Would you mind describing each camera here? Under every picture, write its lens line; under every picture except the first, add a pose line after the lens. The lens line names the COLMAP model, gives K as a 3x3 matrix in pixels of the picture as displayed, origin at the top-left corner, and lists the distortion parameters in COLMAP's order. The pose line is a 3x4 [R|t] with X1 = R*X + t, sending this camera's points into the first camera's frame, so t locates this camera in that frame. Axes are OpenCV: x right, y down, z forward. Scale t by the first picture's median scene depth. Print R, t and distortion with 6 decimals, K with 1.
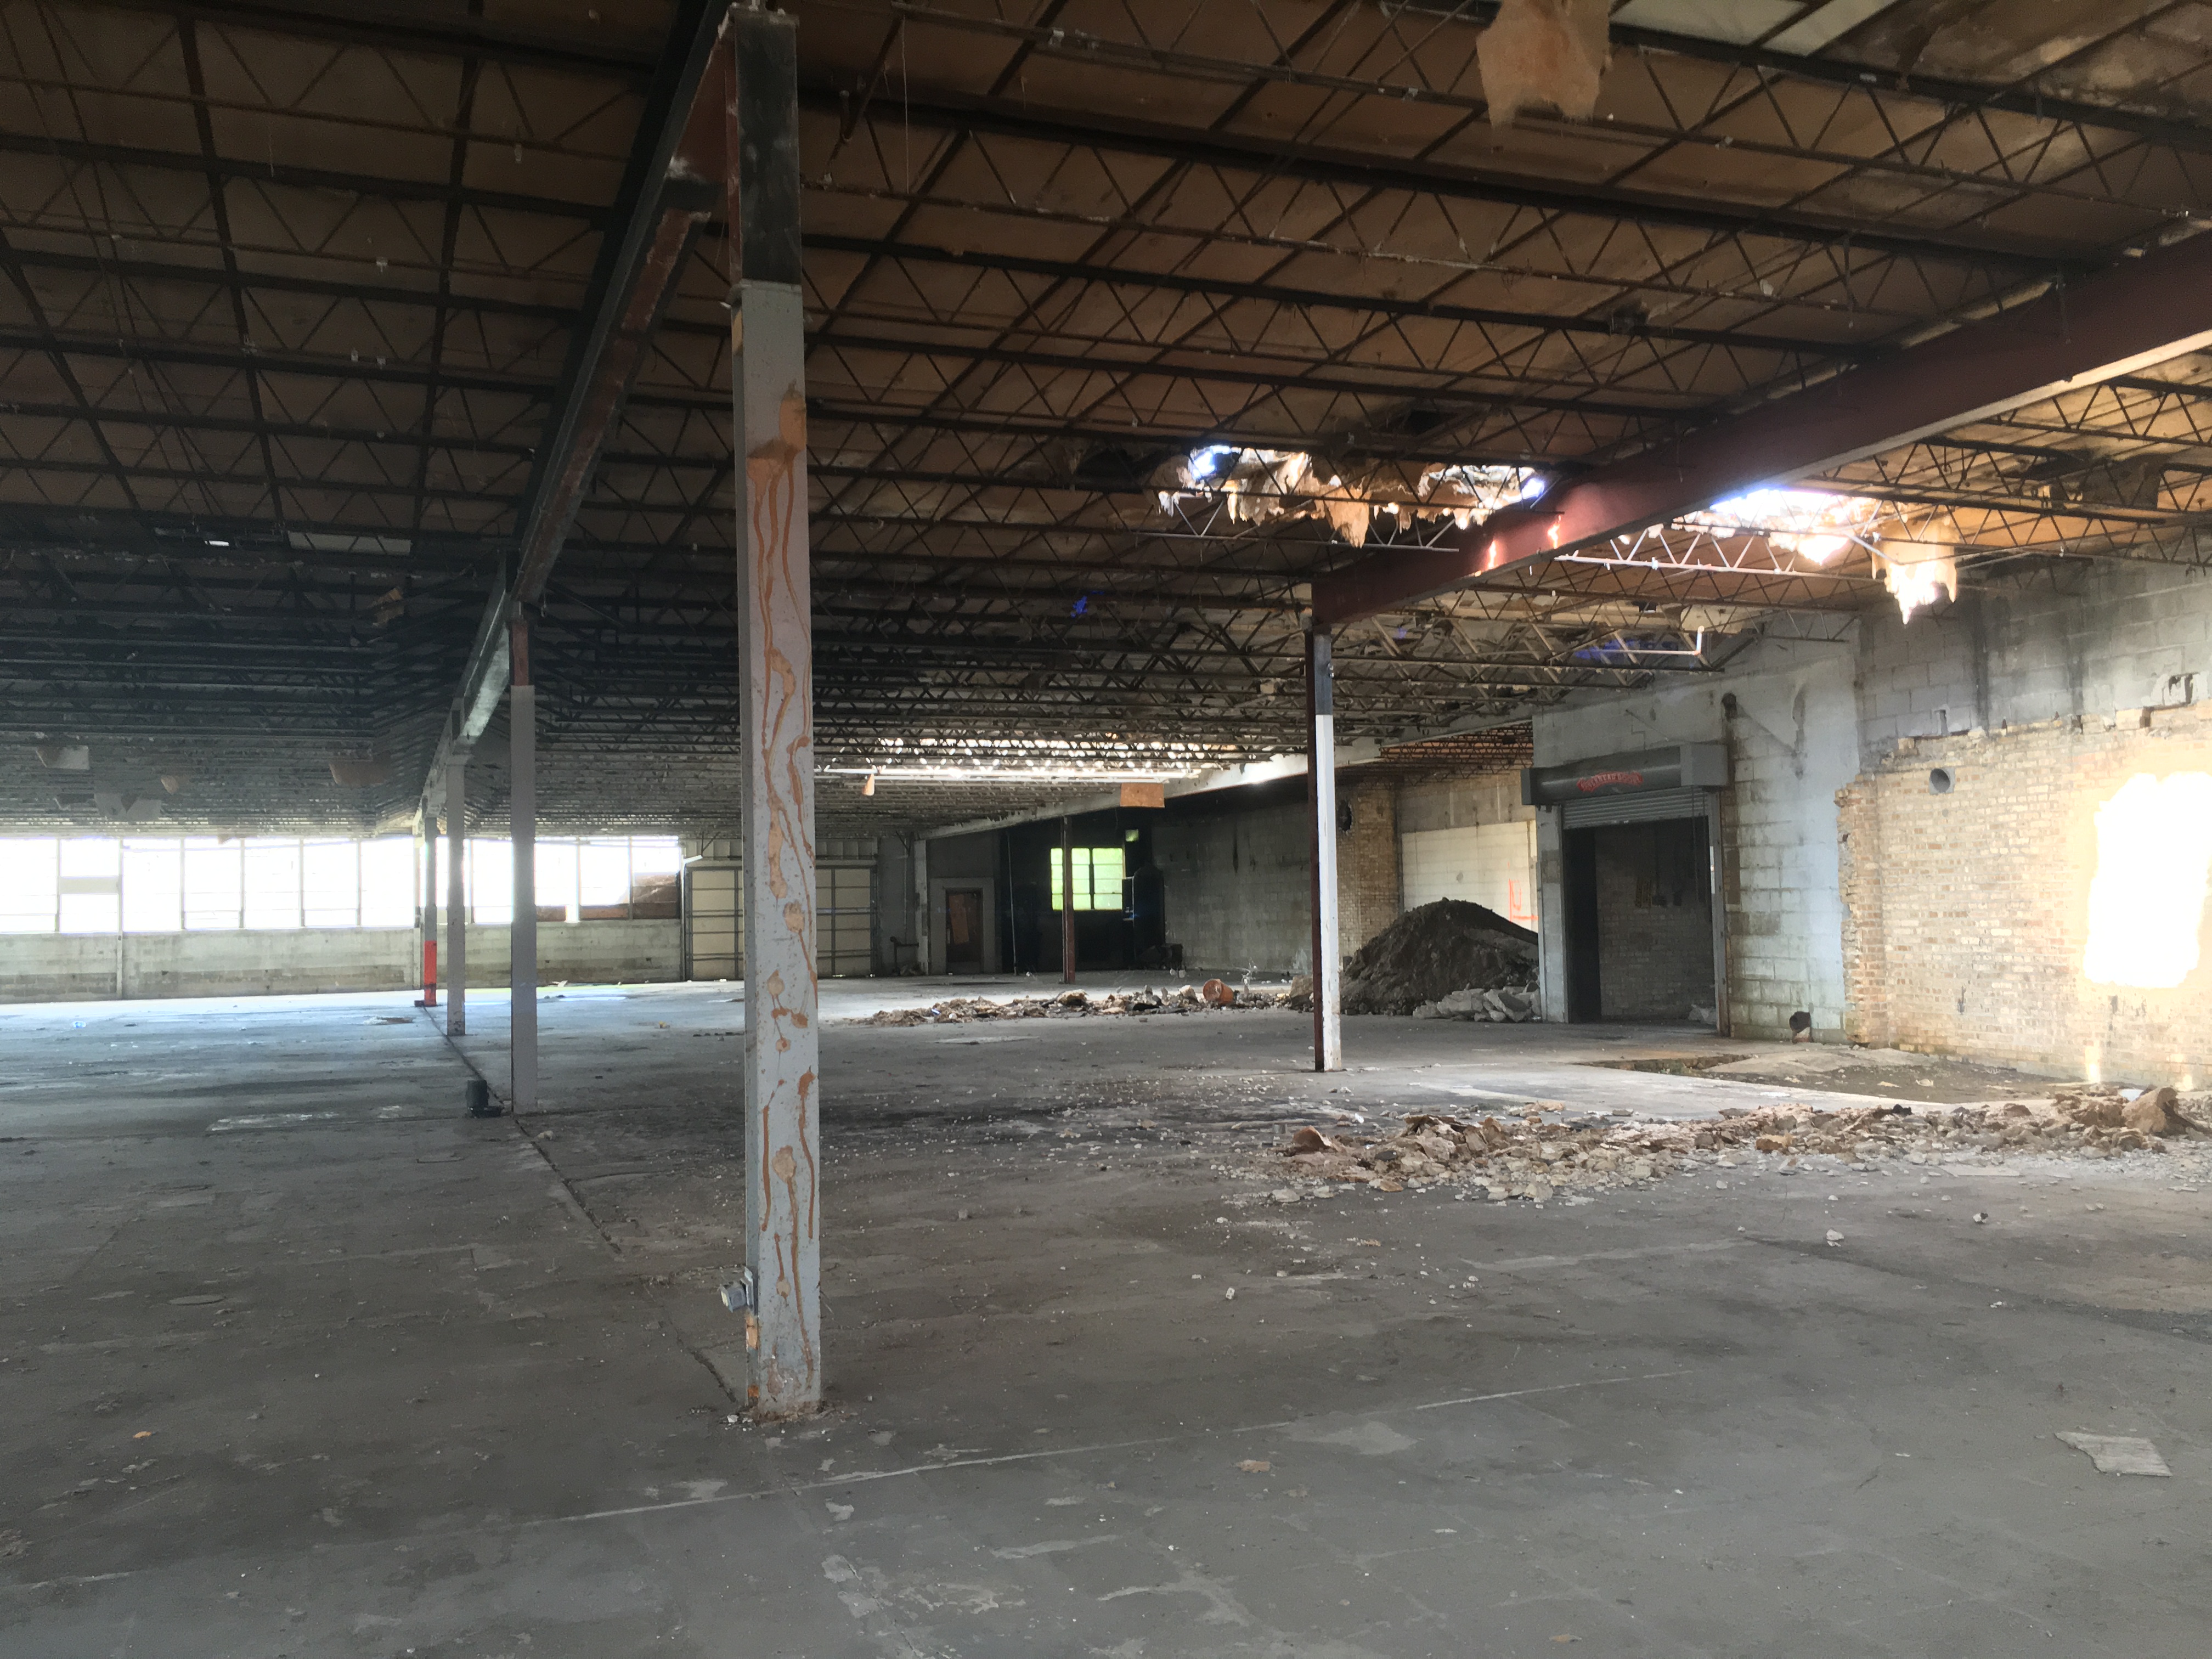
lens RADIAL K [[1872.3, 0, 1104.3], [0, 1872.3, 829.5], [0, 0, 1]] dist [0.014585, -0.000124]
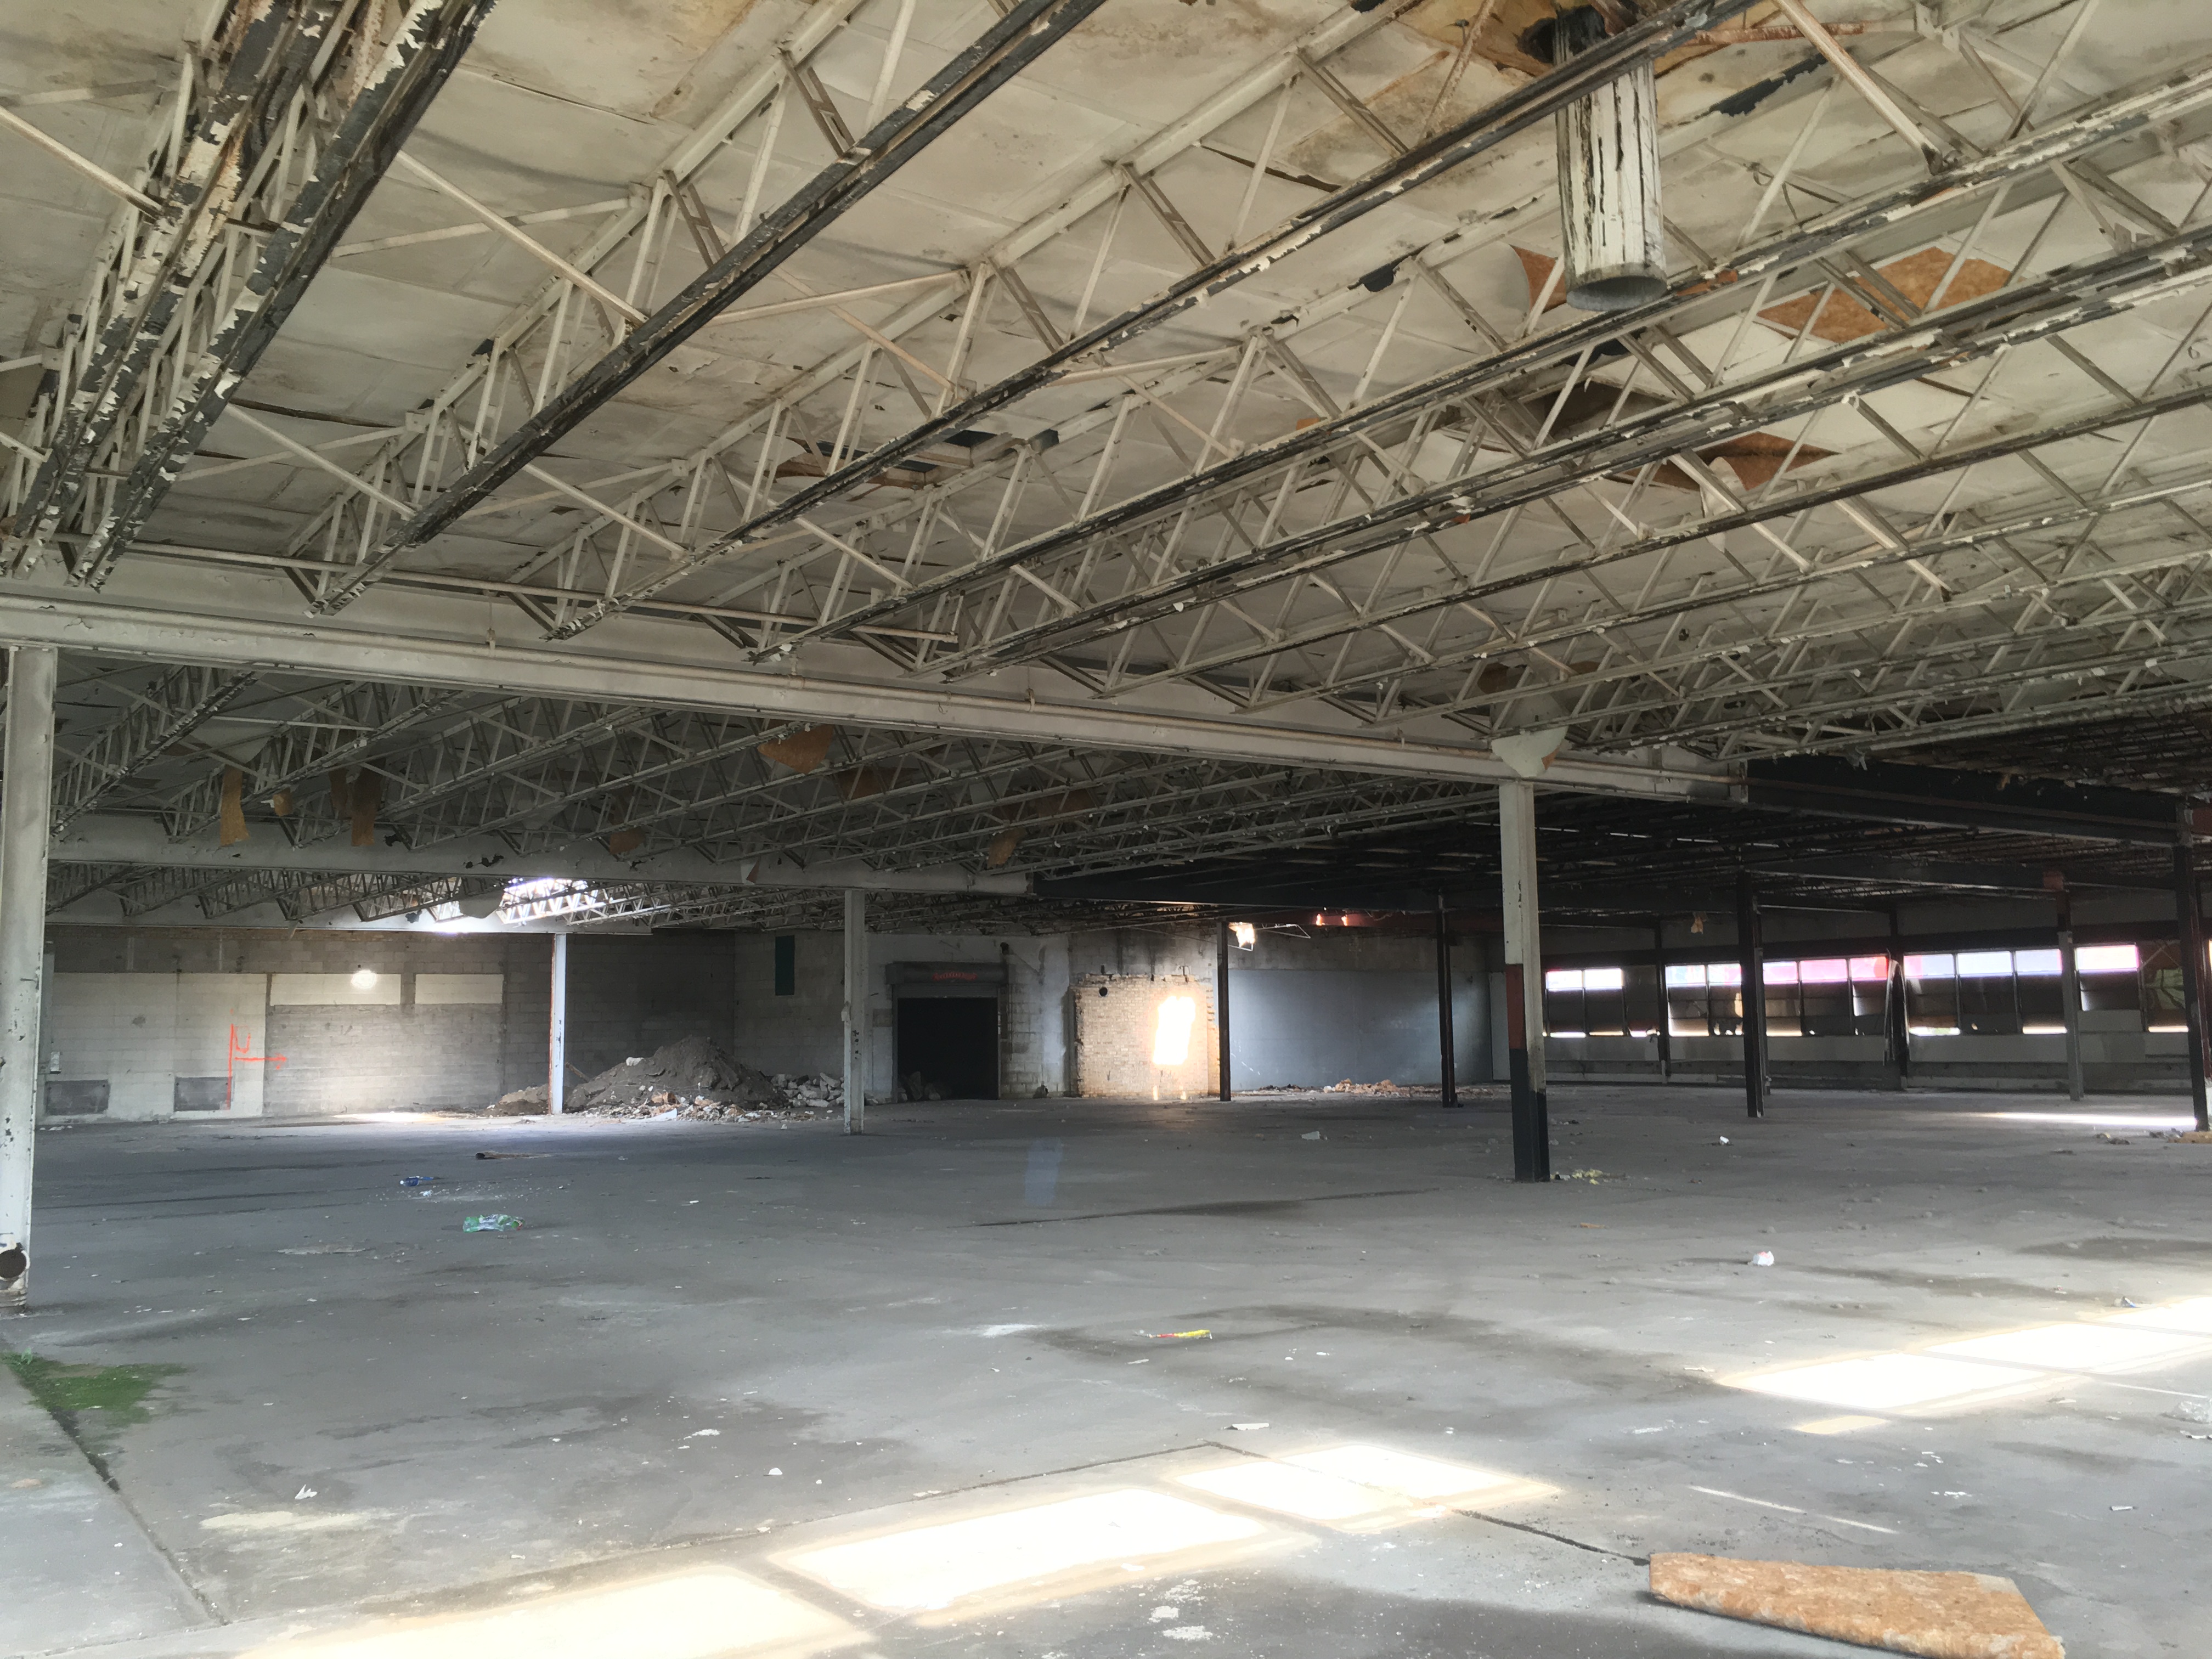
lens RADIAL K [[1872.3, 0, 1101.8], [0, 1872.3, 829.0], [0, 0, 1]] dist [0.014585, -0.000124]
pose [[-0.248266, 0.135808, 0.959125, -1.868145], [-0.025431, 0.988869, -0.146602, 0.117601], [-0.968358, -0.060787, -0.242048, 1.463415]]
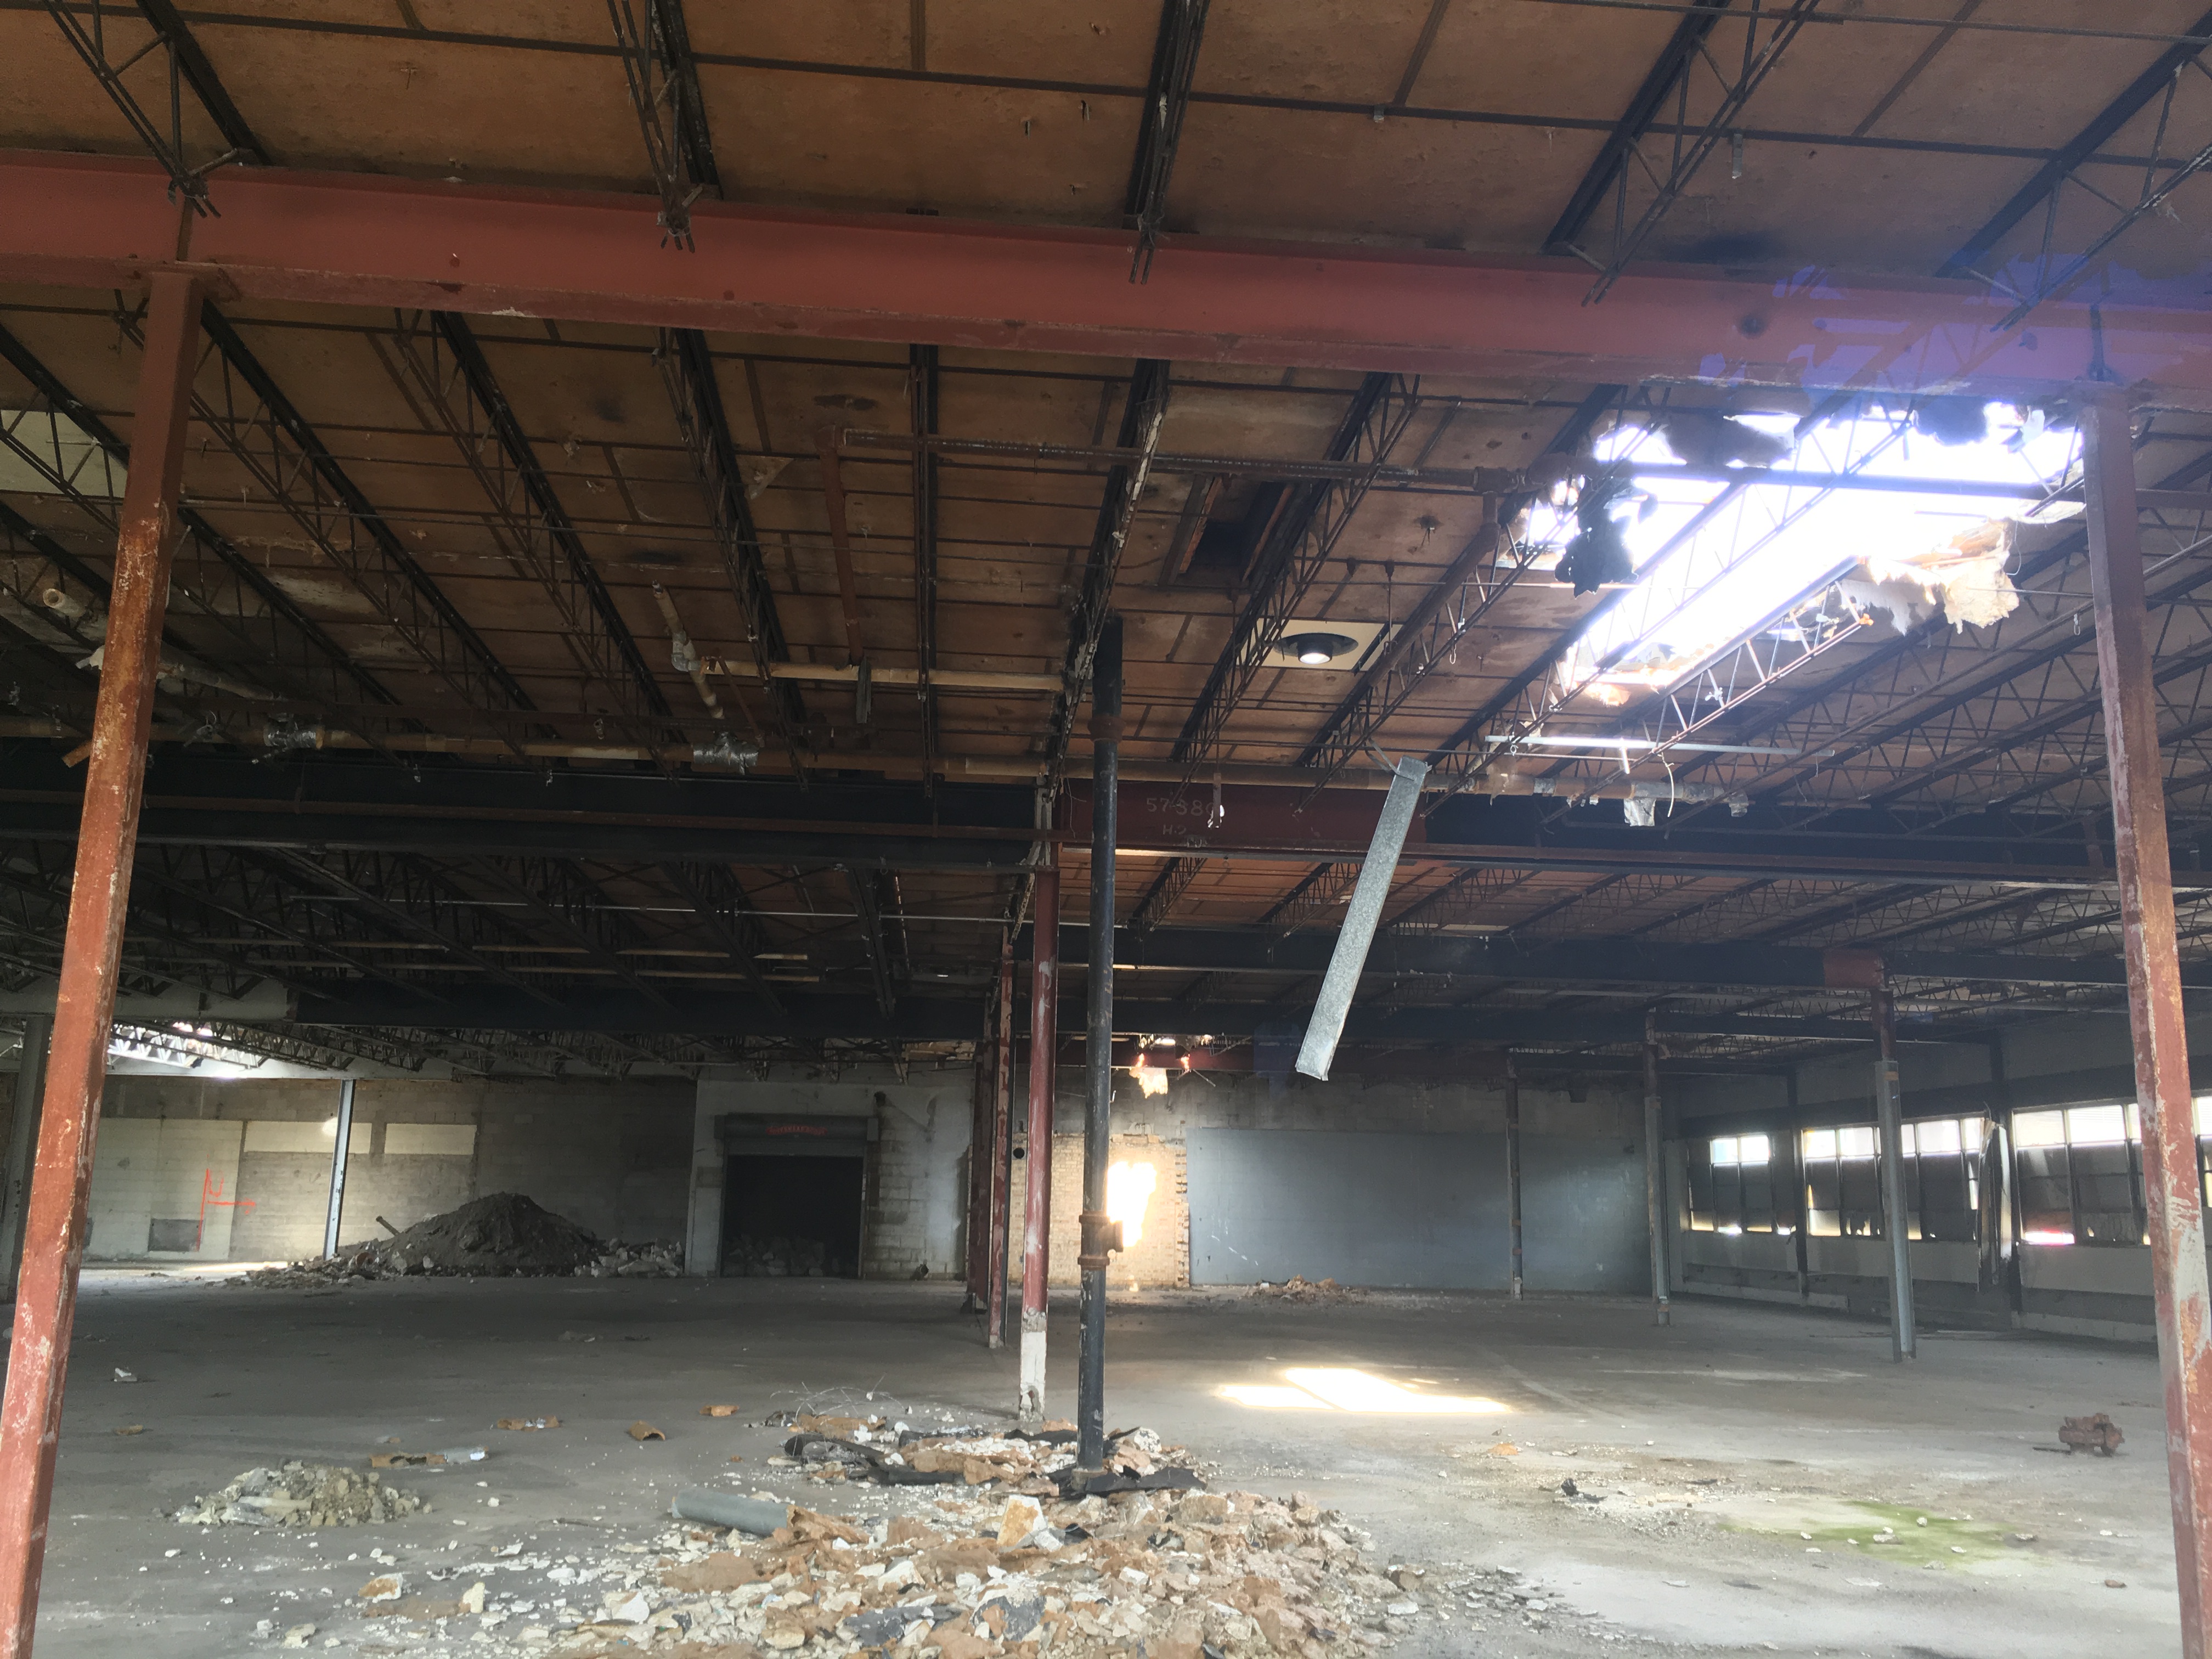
lens RADIAL K [[1872.3, 0, 1109.9], [0, 1872.3, 827.9], [0, 0, 1]] dist [0.014585, -0.000124]
pose [[0.262836, 0.226233, 0.937942, -1.463007], [-0.072642, 0.974002, -0.214575, 0.056908], [-0.962102, -0.011736, 0.272437, 0.274818]]
